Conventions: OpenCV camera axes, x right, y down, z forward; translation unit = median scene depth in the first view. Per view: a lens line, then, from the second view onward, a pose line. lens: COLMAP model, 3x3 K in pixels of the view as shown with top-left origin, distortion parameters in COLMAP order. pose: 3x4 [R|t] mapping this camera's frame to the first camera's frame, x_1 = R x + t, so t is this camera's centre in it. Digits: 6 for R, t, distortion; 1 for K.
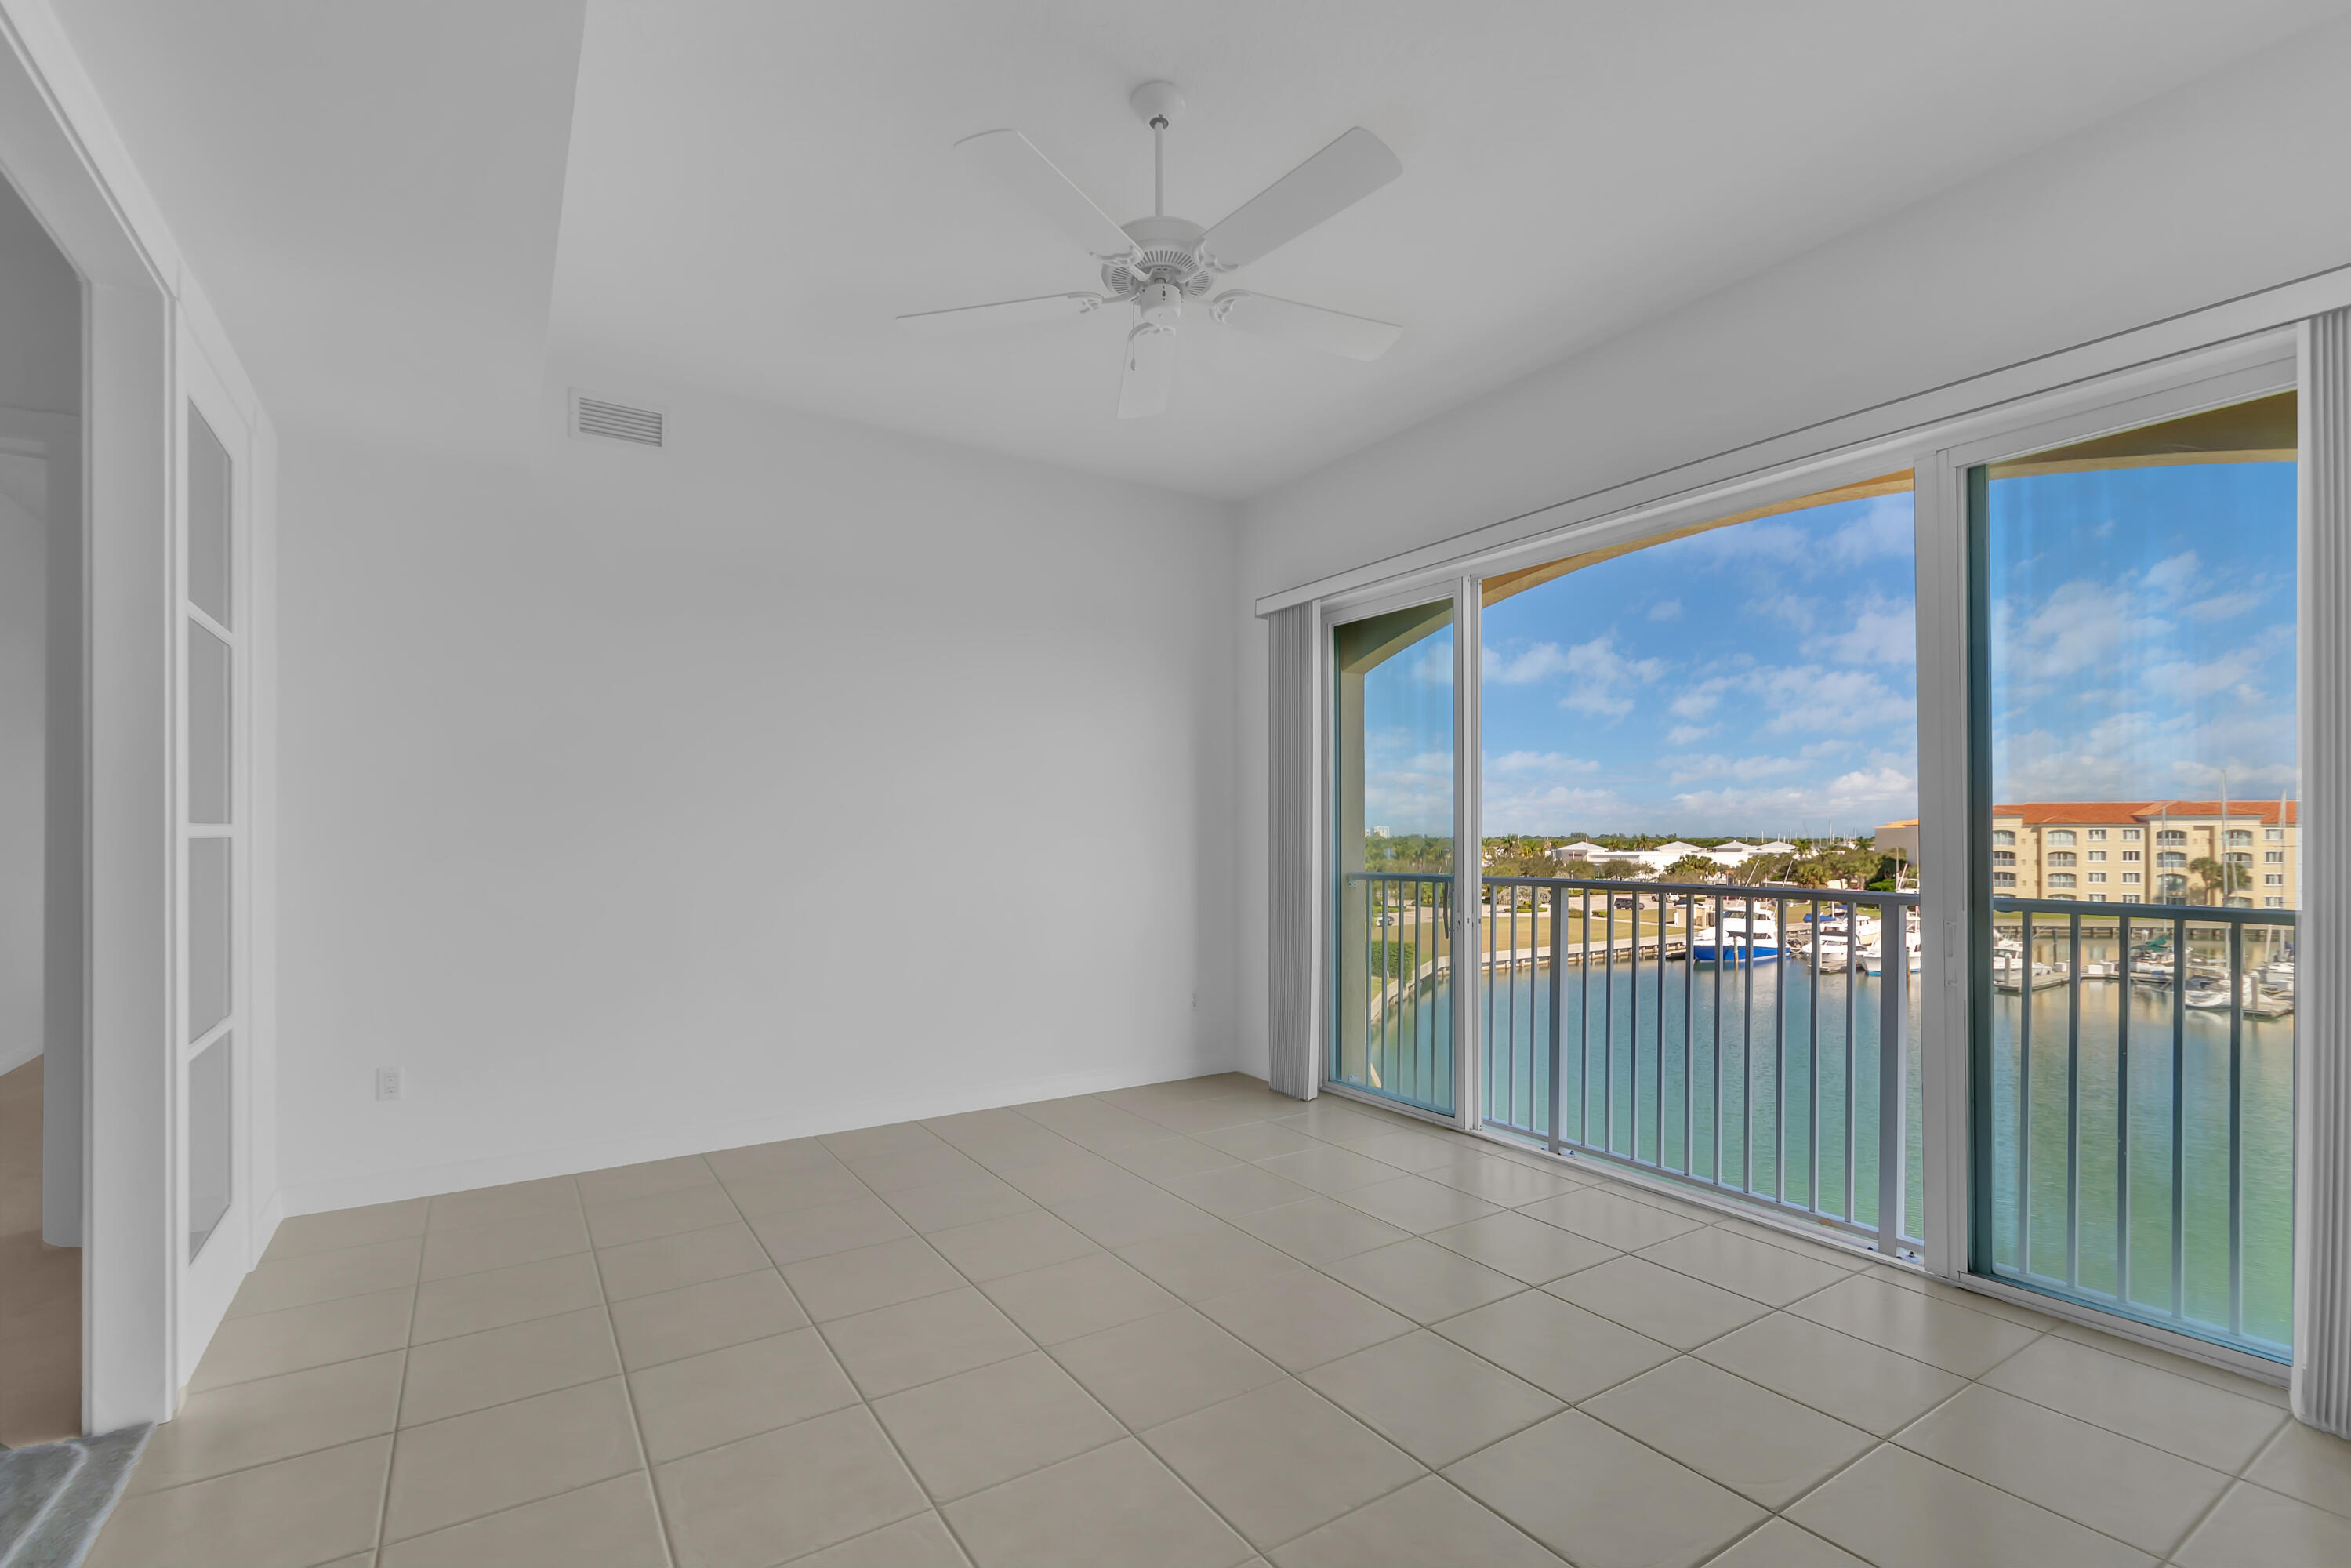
lens RADIAL K [[1068.3, 0, 1160.8], [0, 1068.3, 838.9], [0, 0, 1]] dist [0.017201, -0.000417]
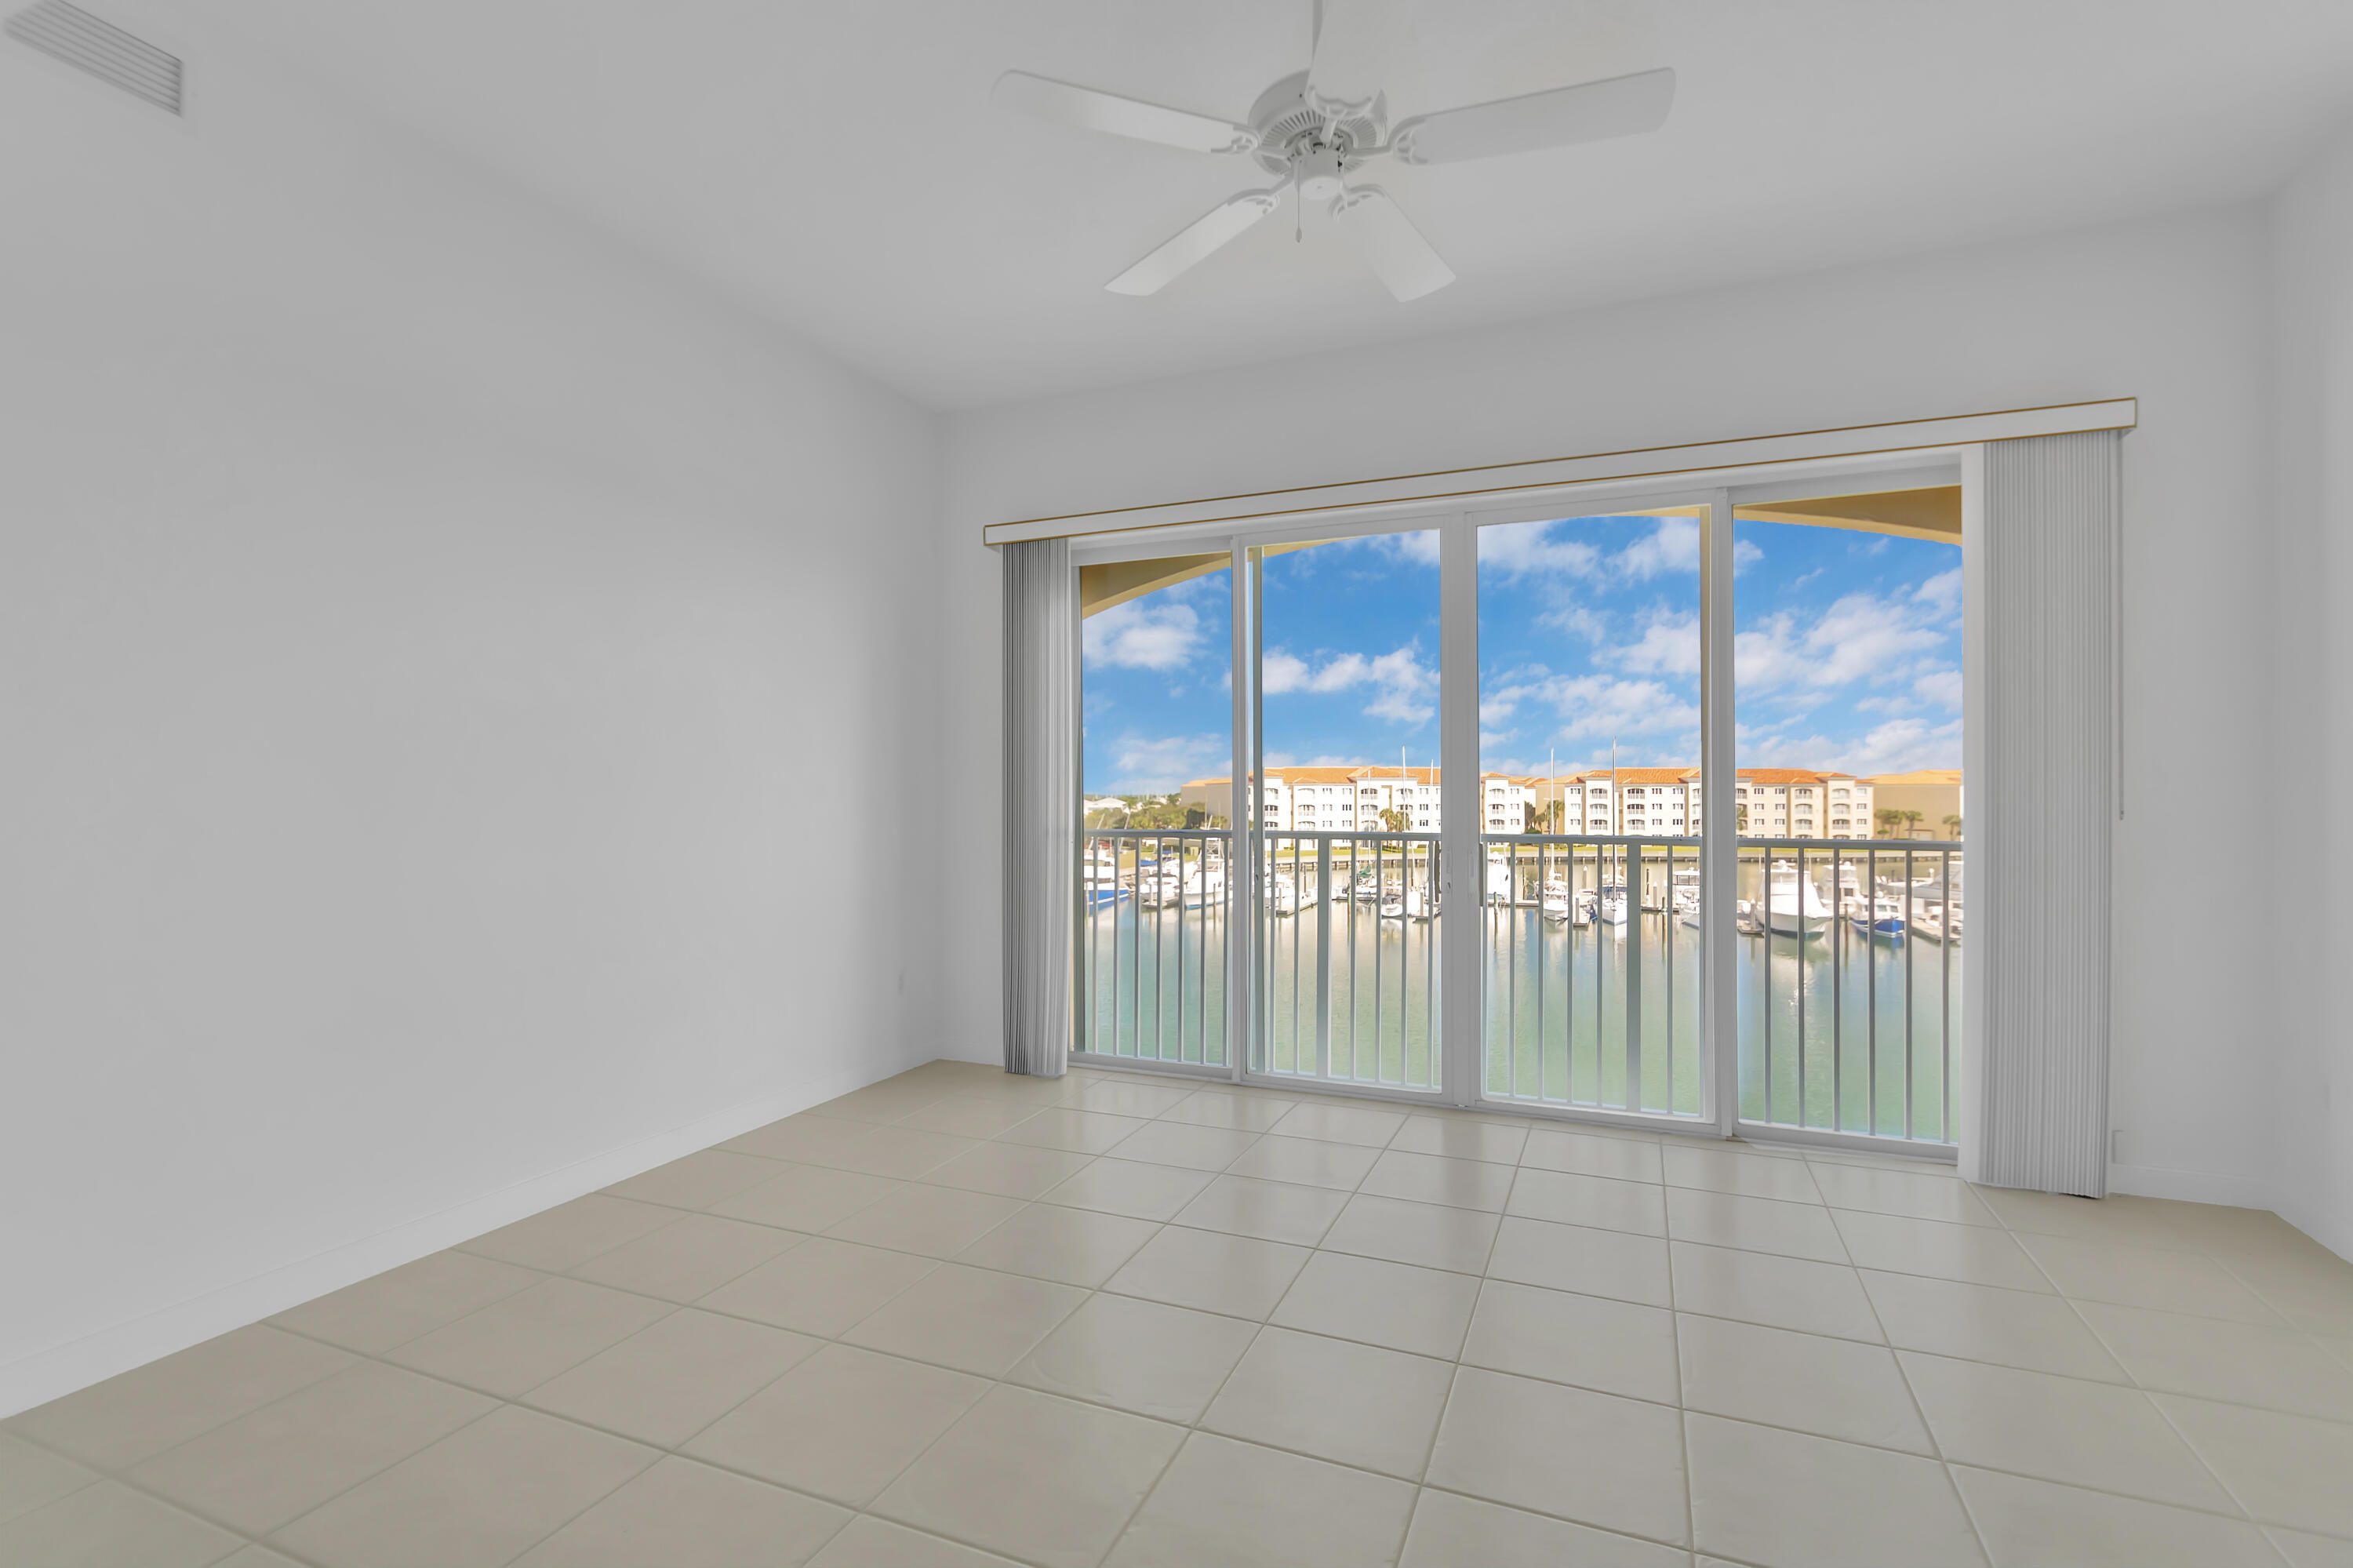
lens RADIAL K [[1081.8, 0, 1118.1], [0, 1081.8, 795.9], [0, 0, 1]] dist [0.020617, -0.000179]
pose [[0.823763, -0.001921, 0.566931, -0.097223], [0.001783, 0.999998, 0.000798, 0.000085], [-0.566931, 0.000353, 0.823765, 0.056709]]
